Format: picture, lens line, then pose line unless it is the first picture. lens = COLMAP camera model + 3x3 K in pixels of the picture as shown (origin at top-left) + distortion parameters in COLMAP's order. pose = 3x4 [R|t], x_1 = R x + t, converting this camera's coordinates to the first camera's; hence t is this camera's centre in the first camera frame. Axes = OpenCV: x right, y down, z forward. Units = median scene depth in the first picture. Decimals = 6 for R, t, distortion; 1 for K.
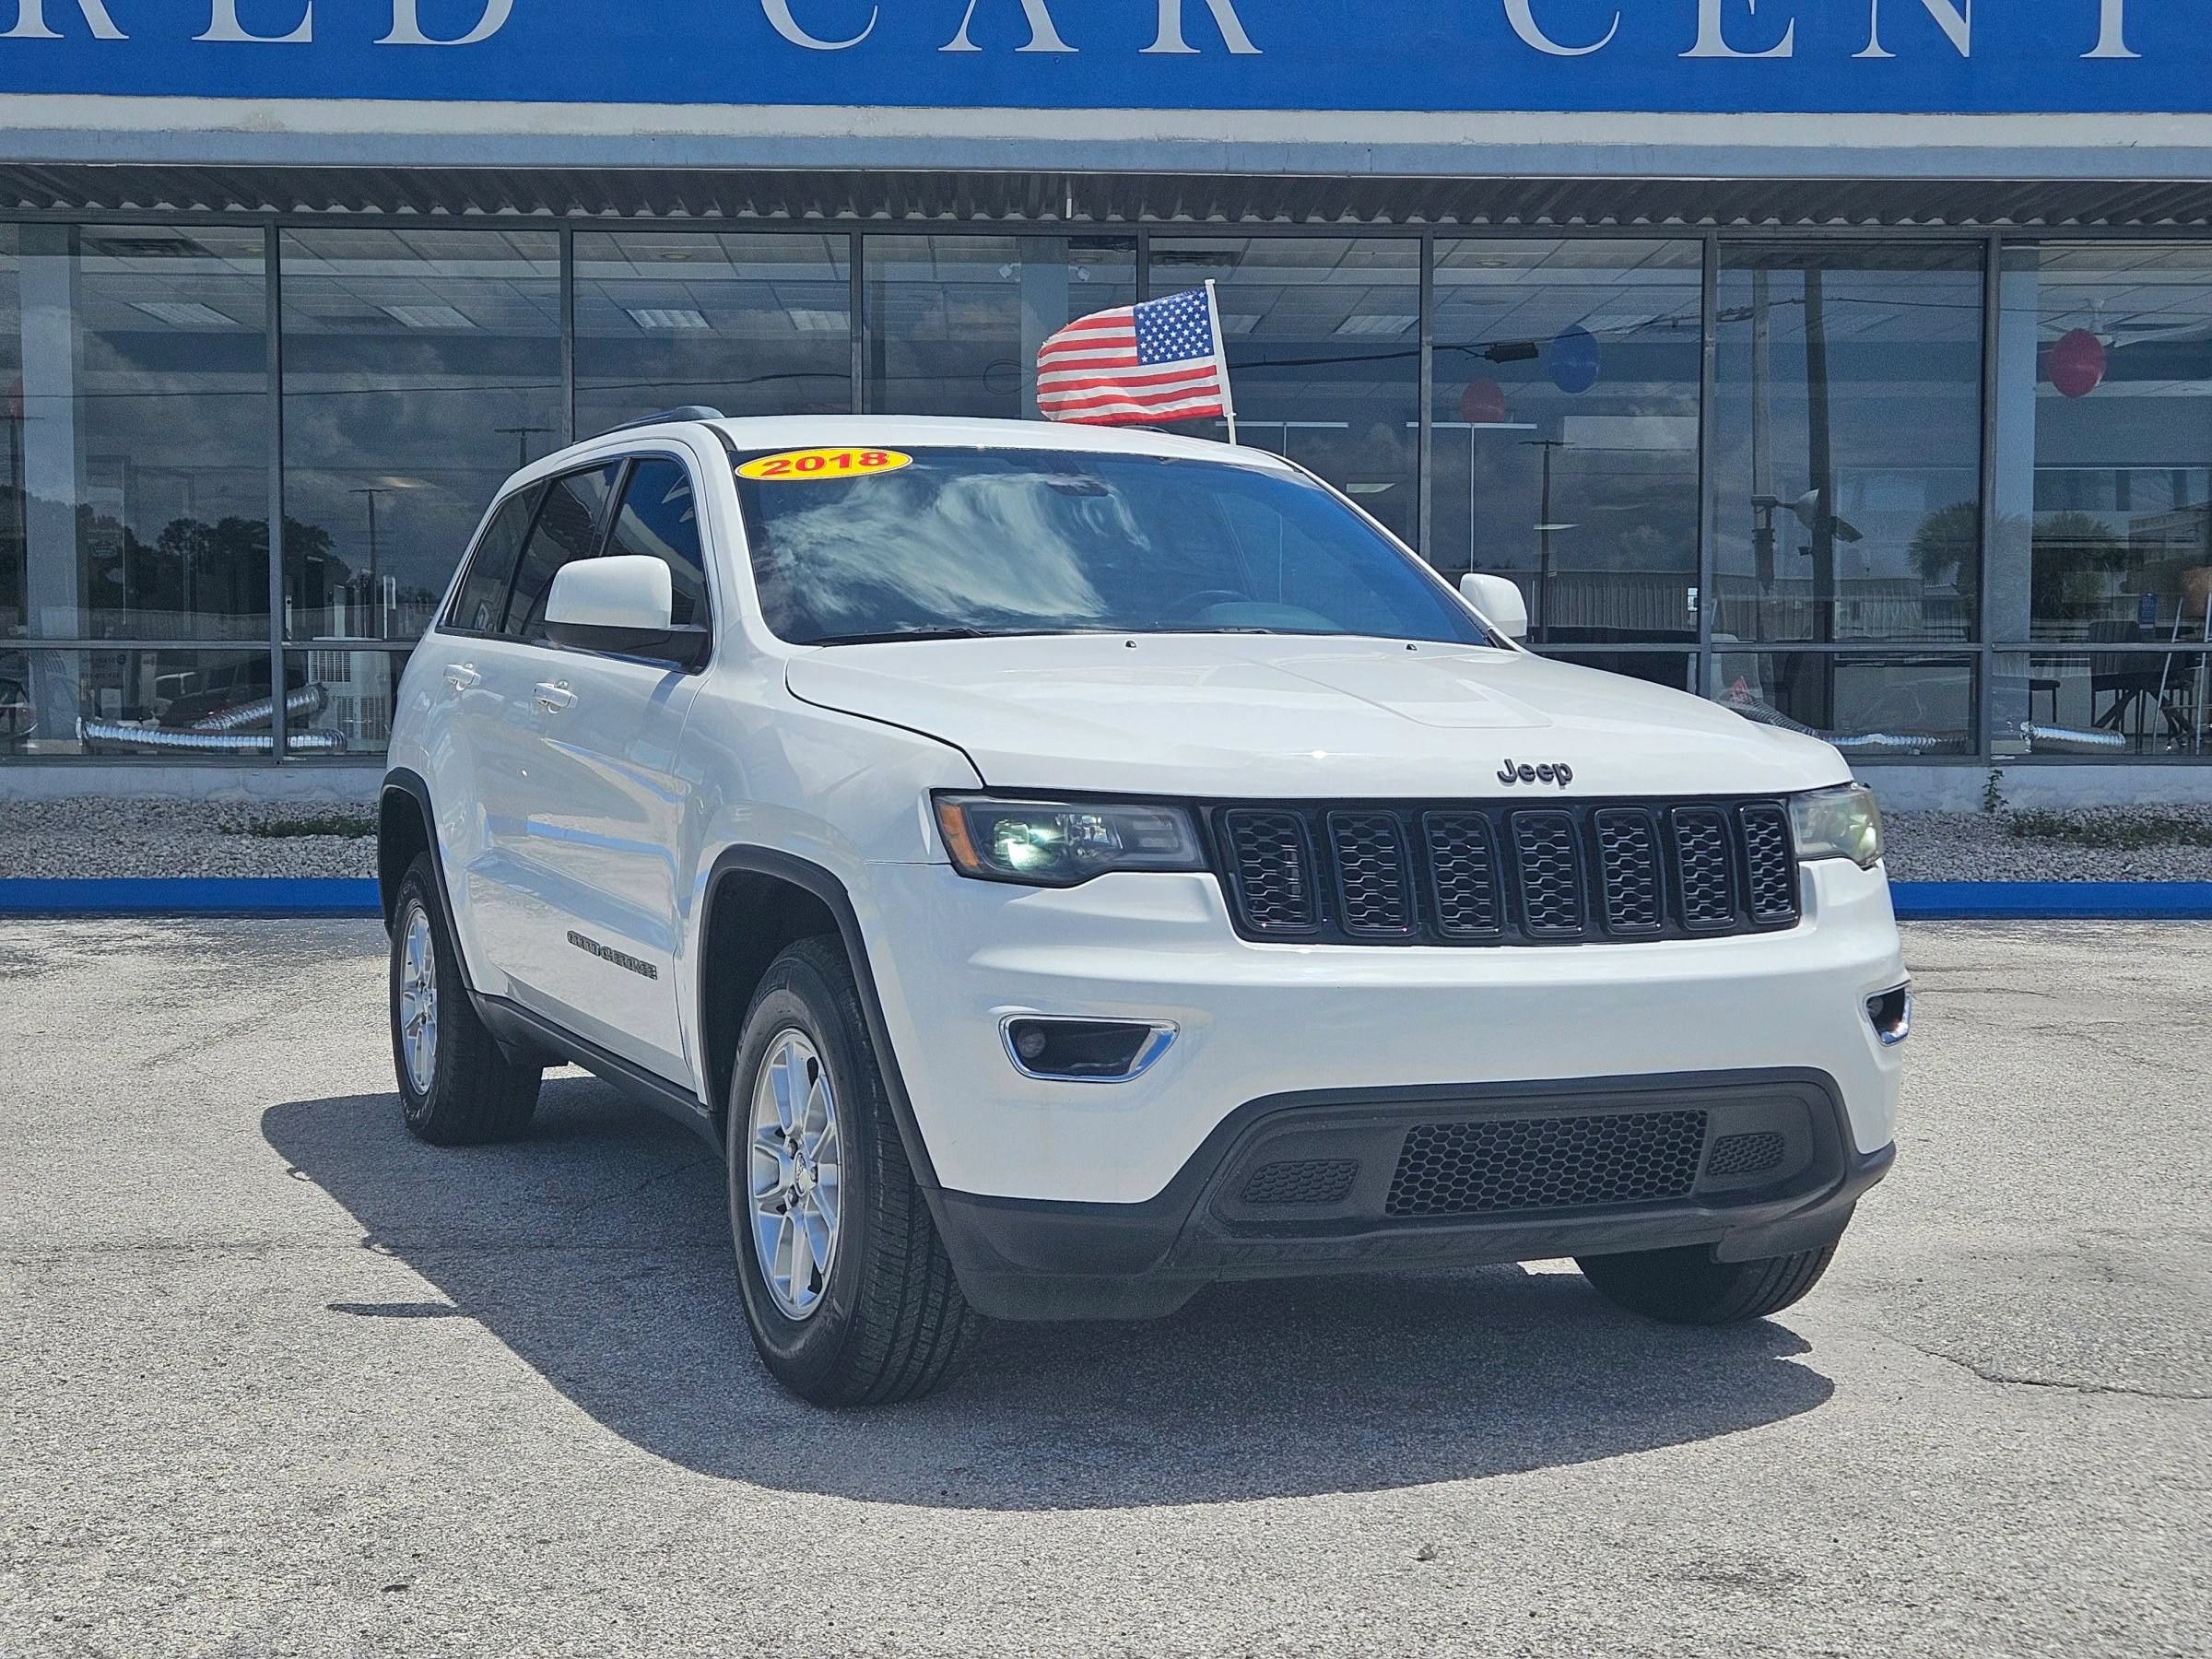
lens RADIAL K [[2968.9, 0, 1131.1], [0, 2968.9, 884.0], [0, 0, 1]] dist [0.119392, -0.301221]
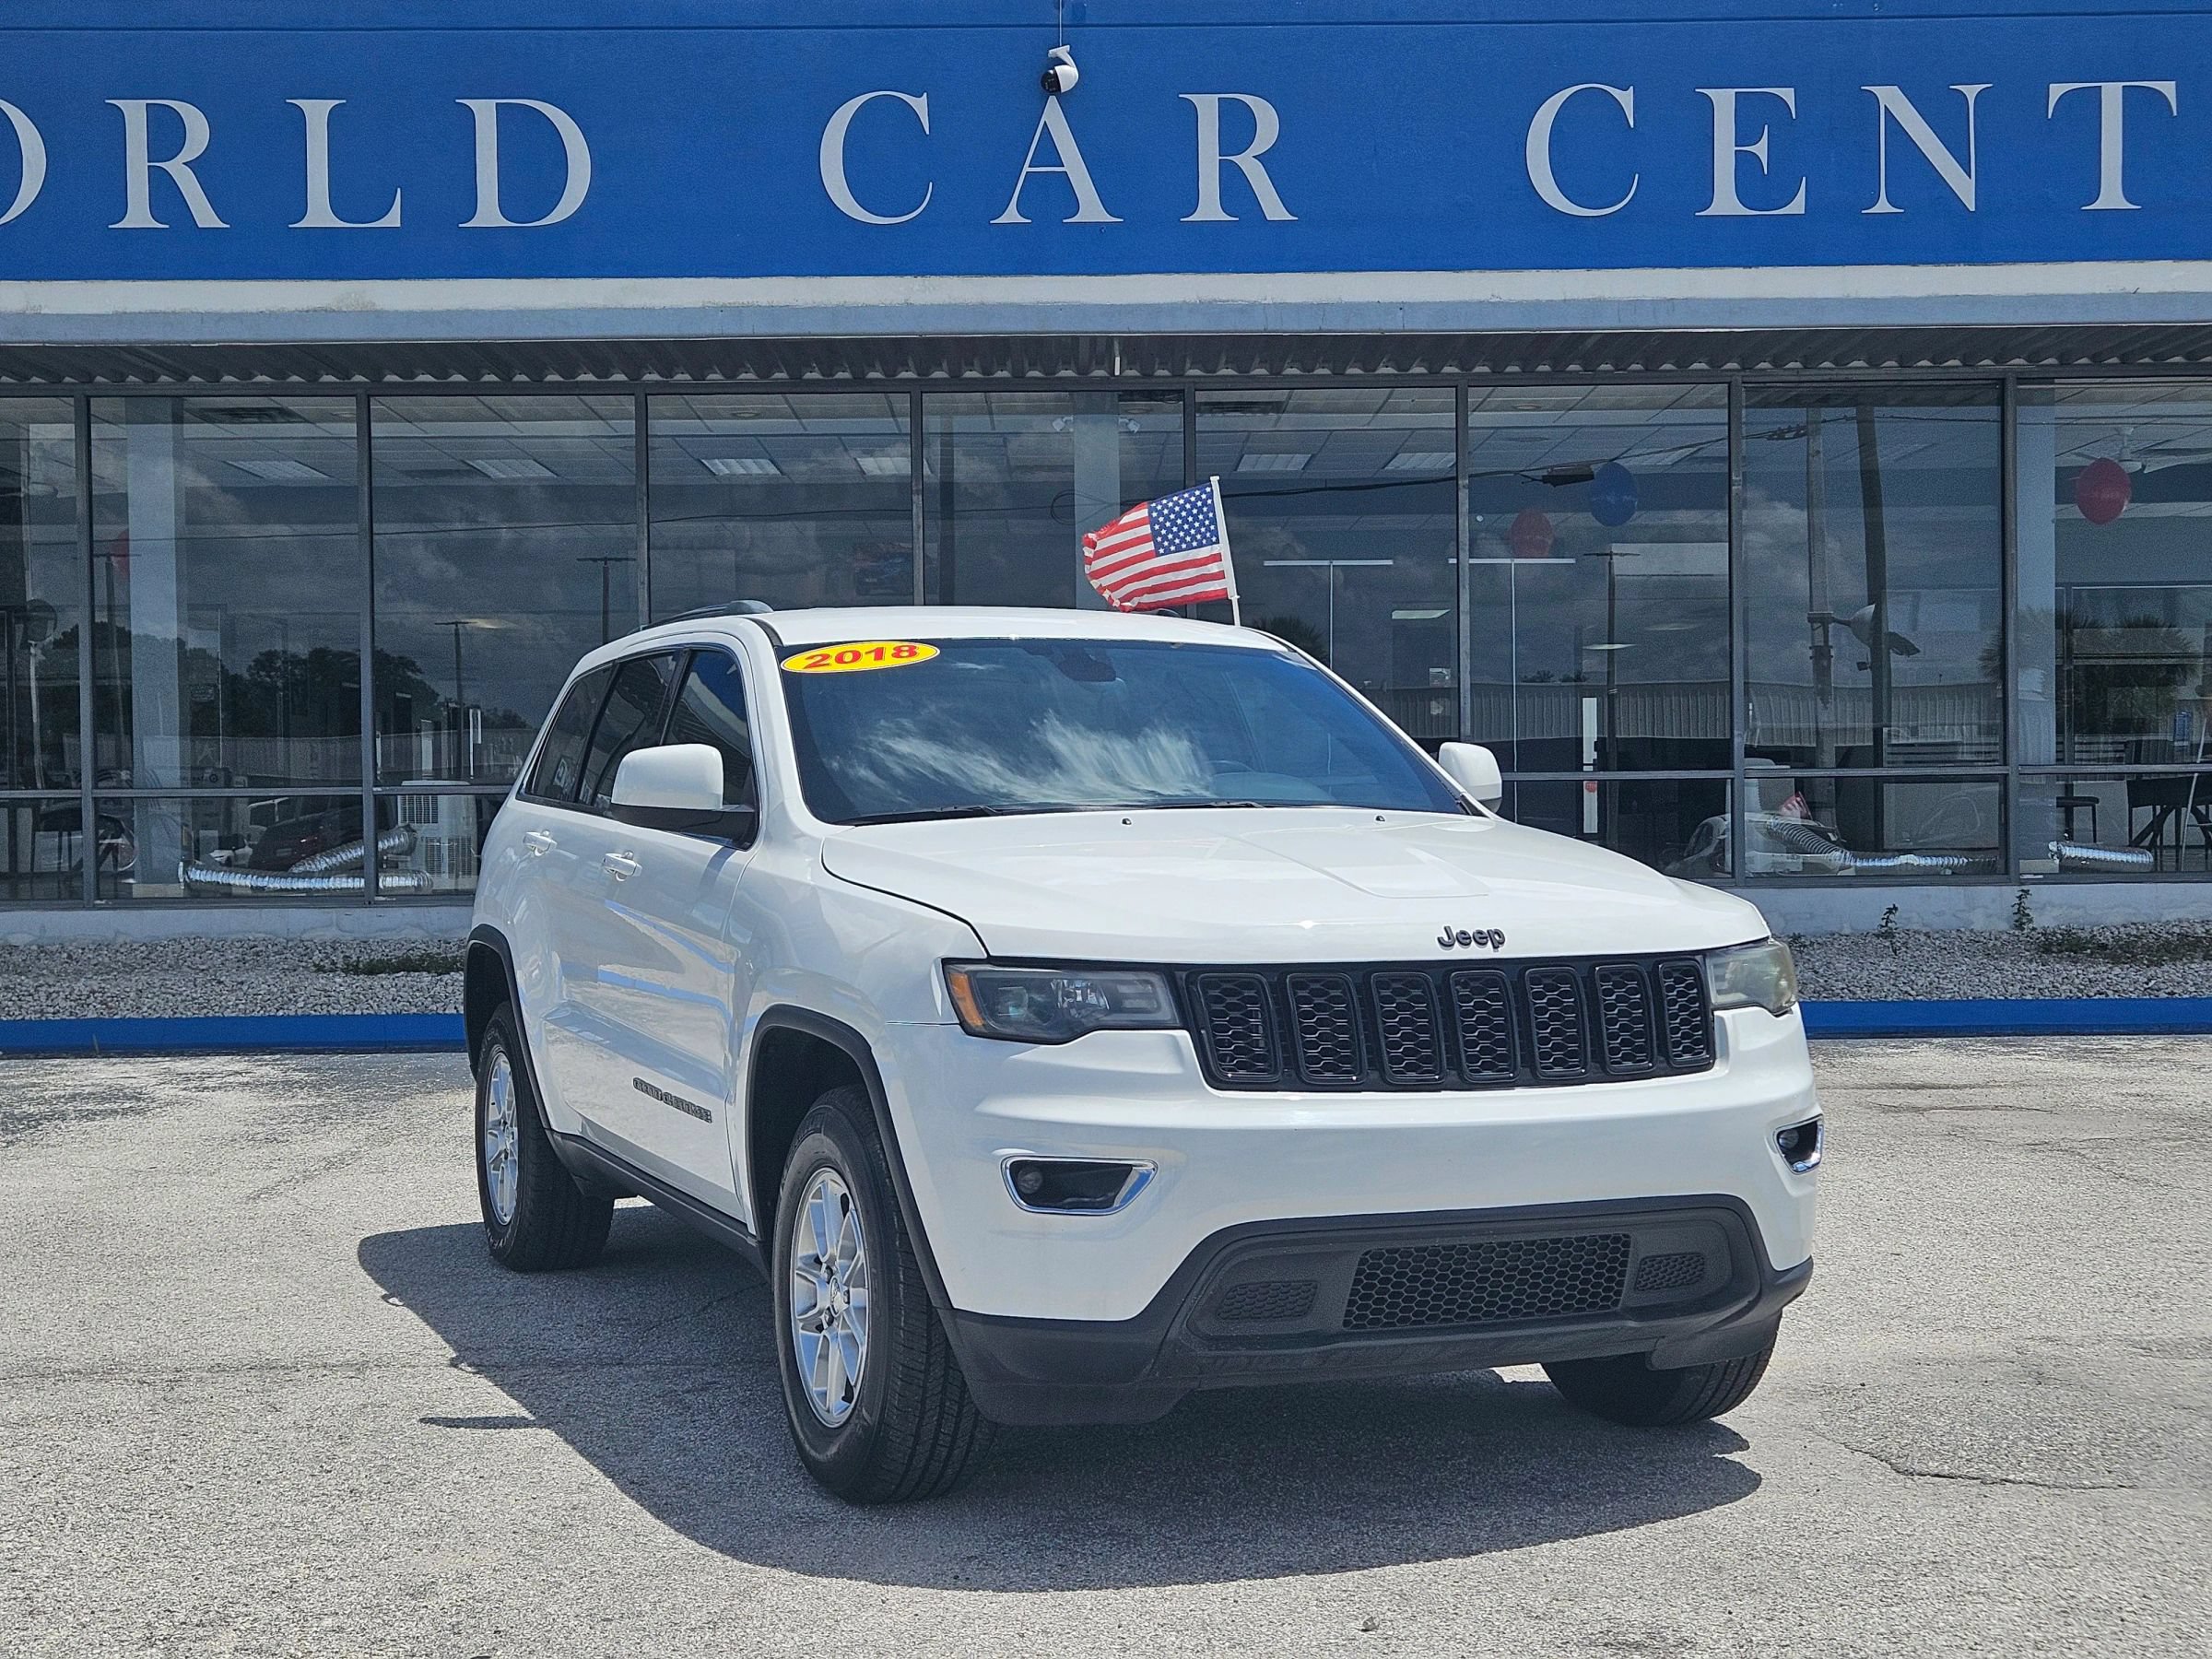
lens RADIAL K [[2968.9, 0, 1131.1], [0, 2968.9, 884.0], [0, 0, 1]] dist [0.119392, -0.301221]
pose [[0.999559, -0.012539, -0.026913, 0.032143], [0.011510, 0.999209, -0.038068, -0.014225], [0.027369, 0.037741, 0.998913, -0.126610]]
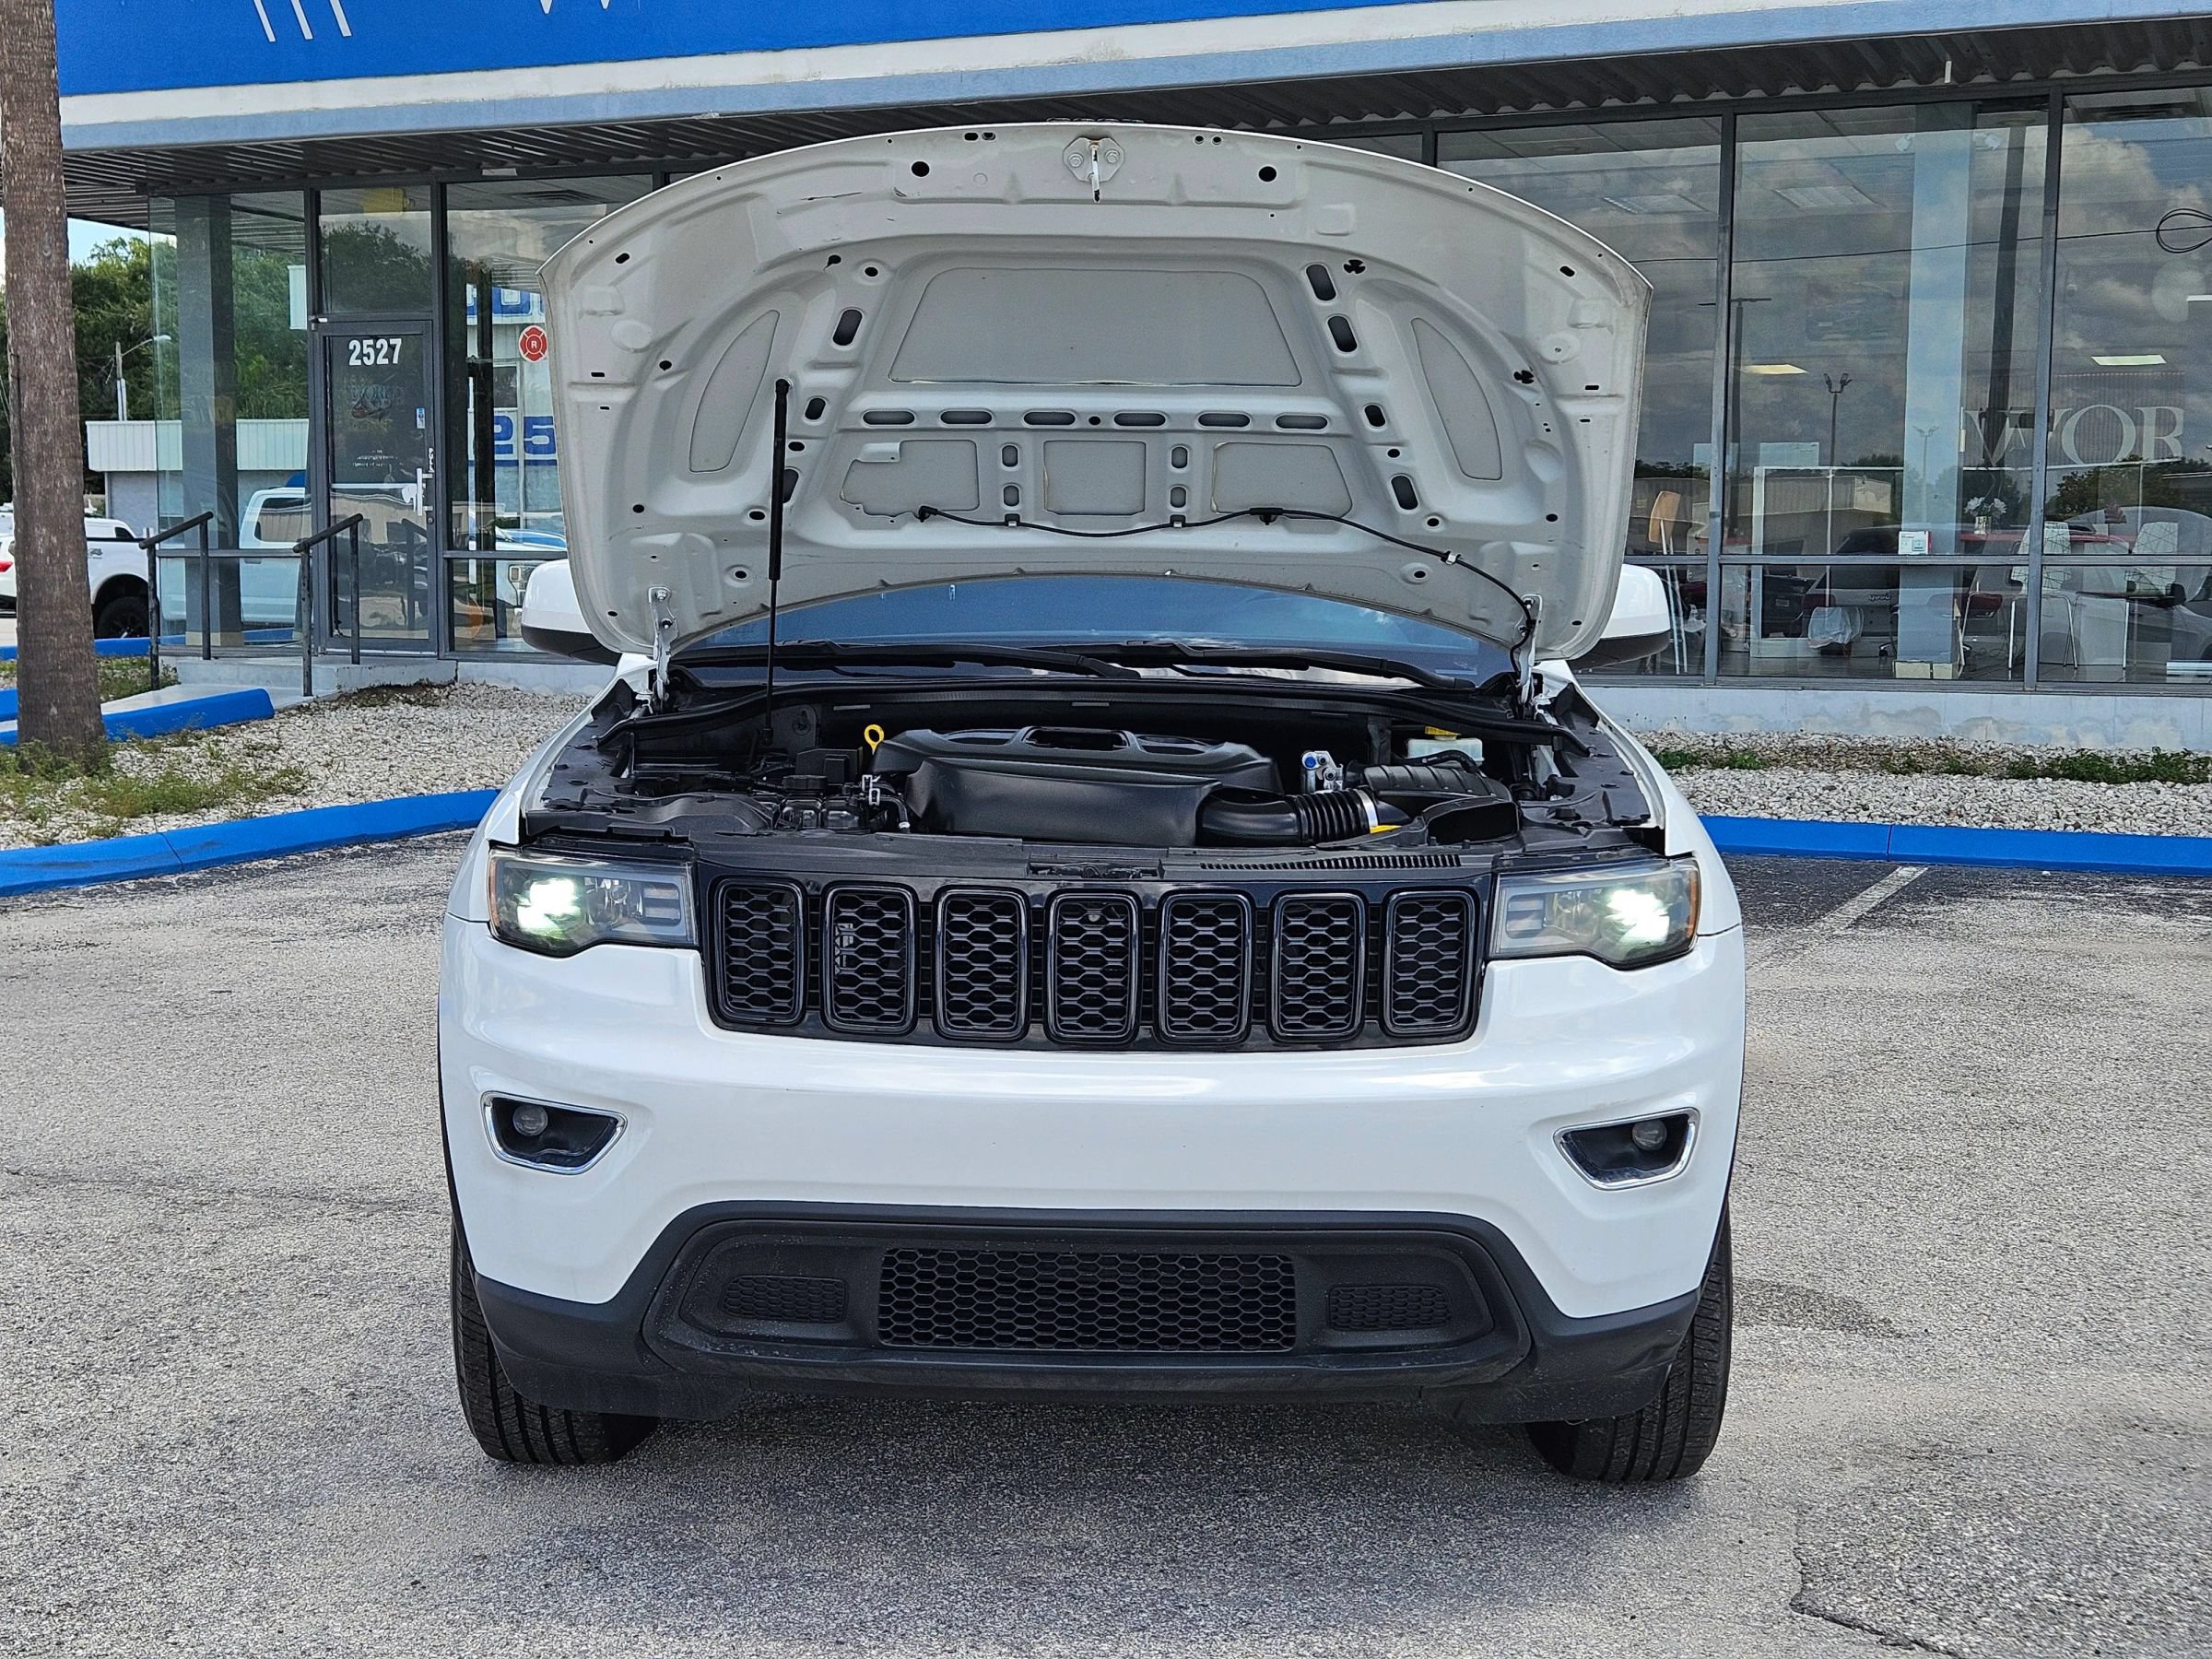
lens RADIAL K [[2925.8, 0, 1120.9], [0, 2925.8, 888.7], [0, 0, 1]] dist [0.217995, -0.404830]
pose [[0.907695, 0.050426, -0.416590, 0.442714], [-0.031045, 0.998103, 0.053172, -0.063710], [0.418481, -0.035331, 0.907538, 0.201804]]
